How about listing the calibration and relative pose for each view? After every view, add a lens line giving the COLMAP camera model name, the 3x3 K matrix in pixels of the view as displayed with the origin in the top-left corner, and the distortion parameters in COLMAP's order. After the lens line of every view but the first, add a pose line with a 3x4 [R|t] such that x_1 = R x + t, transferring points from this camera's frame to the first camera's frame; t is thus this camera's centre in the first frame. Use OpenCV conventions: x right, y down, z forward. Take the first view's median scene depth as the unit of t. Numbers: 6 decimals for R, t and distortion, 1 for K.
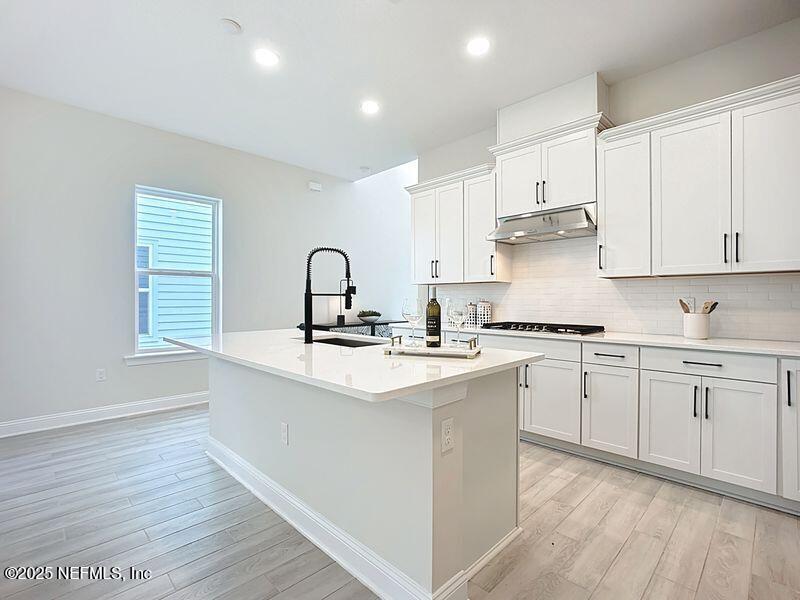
lens RADIAL K [[385.6, 0, 406.0], [0, 385.6, 300.0], [0, 0, 1]] dist [-0.001431, -0.000103]
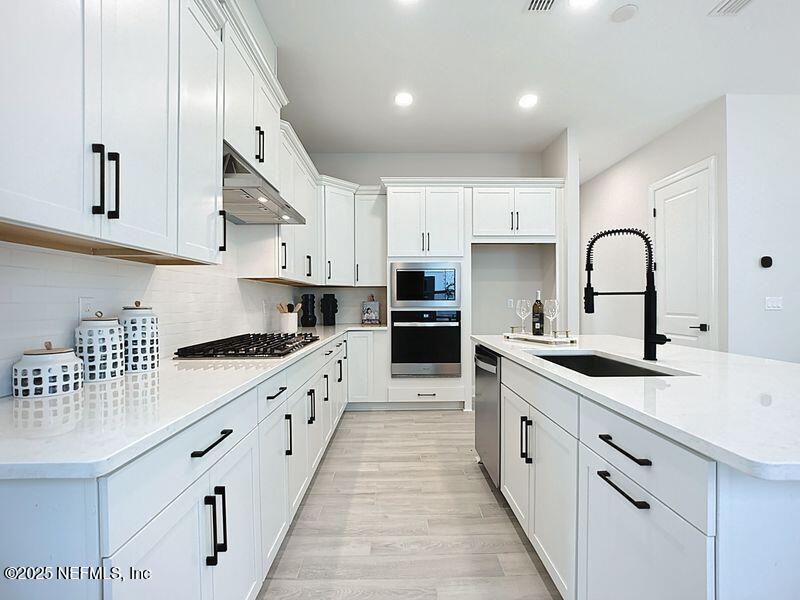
lens RADIAL K [[380.1, 0, 399.8], [0, 380.1, 303.0], [0, 0, 1]] dist [-0.013957, 0.000318]
pose [[-0.711895, 0.002648, 0.702281, -0.400382], [0.008241, 0.999956, 0.004584, -0.000491], [-0.702237, 0.009051, -0.711885, 1.768563]]
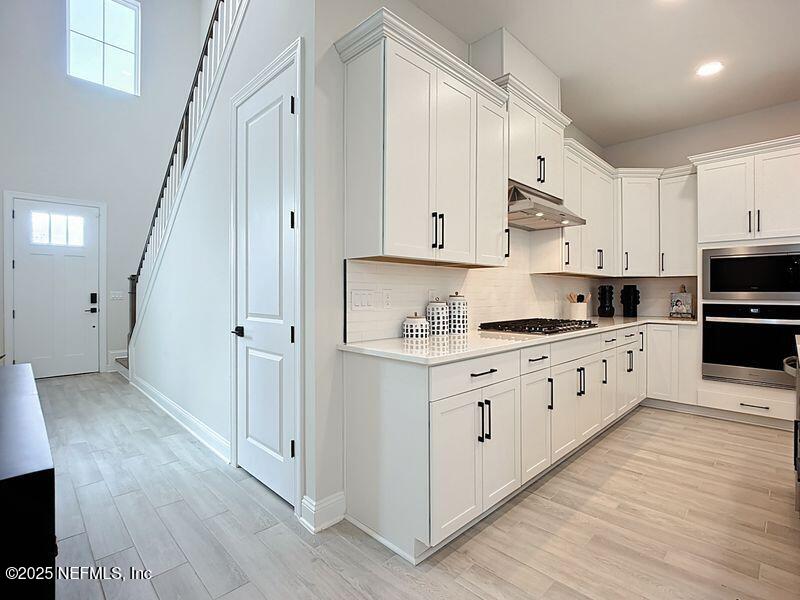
lens RADIAL K [[390.4, 0, 400.0], [0, 390.4, 300.0], [0, 0, 1]] dist [-0.005191, -0.000347]
pose [[0.013657, -0.017349, 0.999756, -0.721644], [0.001282, 0.999849, 0.017333, -0.000669], [-0.999906, 0.001045, 0.013677, 1.769231]]
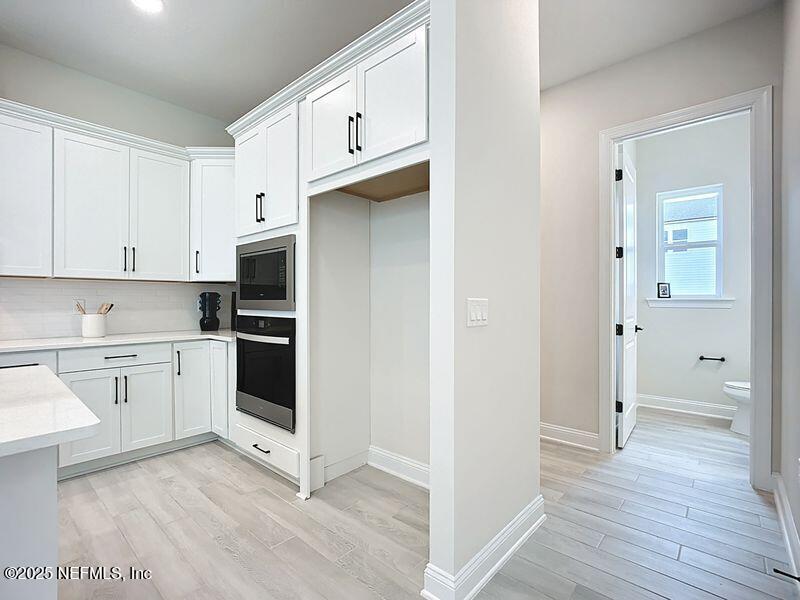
lens RADIAL K [[380.1, 0, 399.8], [0, 380.1, 303.0], [0, 0, 1]] dist [-0.013957, 0.000318]
pose [[-0.054425, -0.002148, 0.998516, -0.388000], [0.004345, 0.999988, 0.002388, 0.003934], [-0.998508, 0.004468, -0.054415, 0.205949]]
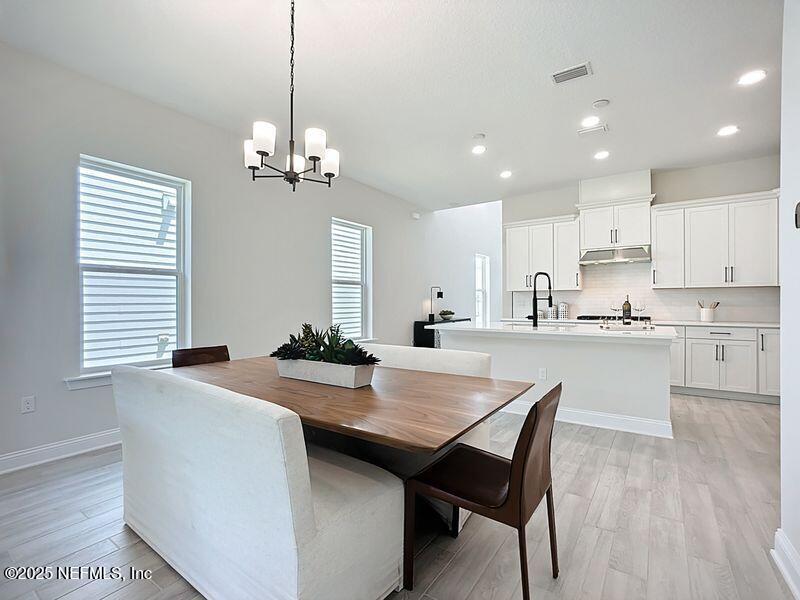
lens RADIAL K [[380.1, 0, 399.8], [0, 380.1, 303.0], [0, 0, 1]] dist [-0.013957, 0.000318]
pose [[0.982665, -0.004764, 0.185331, -1.125502], [0.004804, 0.999988, 0.000236, 0.001061], [-0.185330, 0.000659, 0.982676, -0.552498]]
